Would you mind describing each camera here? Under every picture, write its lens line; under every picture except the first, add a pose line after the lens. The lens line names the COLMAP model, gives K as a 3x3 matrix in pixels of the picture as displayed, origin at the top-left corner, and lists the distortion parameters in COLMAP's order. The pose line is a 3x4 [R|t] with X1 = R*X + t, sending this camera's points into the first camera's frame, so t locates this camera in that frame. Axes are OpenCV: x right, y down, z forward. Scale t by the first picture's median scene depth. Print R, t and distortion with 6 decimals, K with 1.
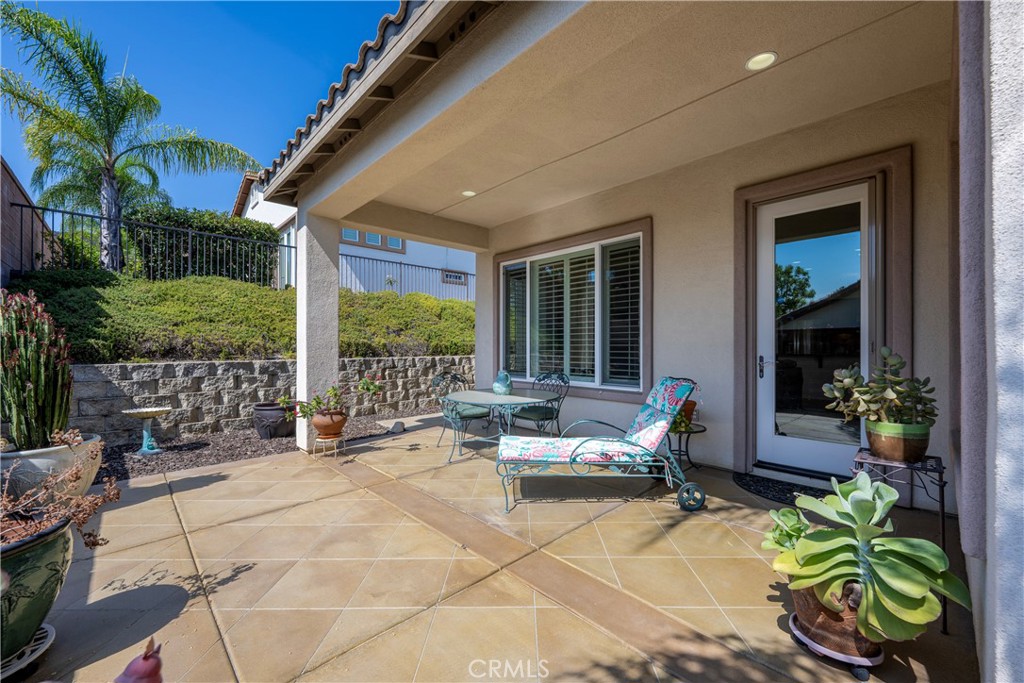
lens RADIAL K [[408.3, 0, 515.2], [0, 408.3, 346.1], [0, 0, 1]] dist [0.000425, -0.000492]
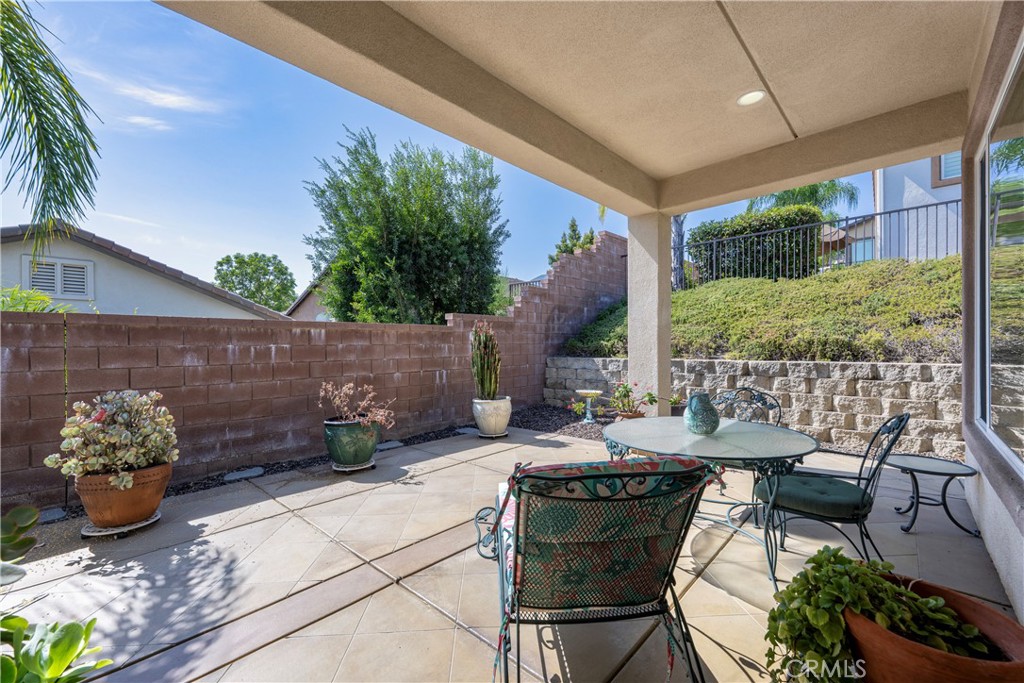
lens RADIAL K [[412.8, 0, 508.3], [0, 412.8, 350.6], [0, 0, 1]] dist [-0.001201, -0.000236]
pose [[0.046697, 0.018209, -0.998743, 0.466050], [0.010408, 0.999771, 0.018714, -0.013938], [0.998855, -0.011269, 0.046497, 0.581294]]
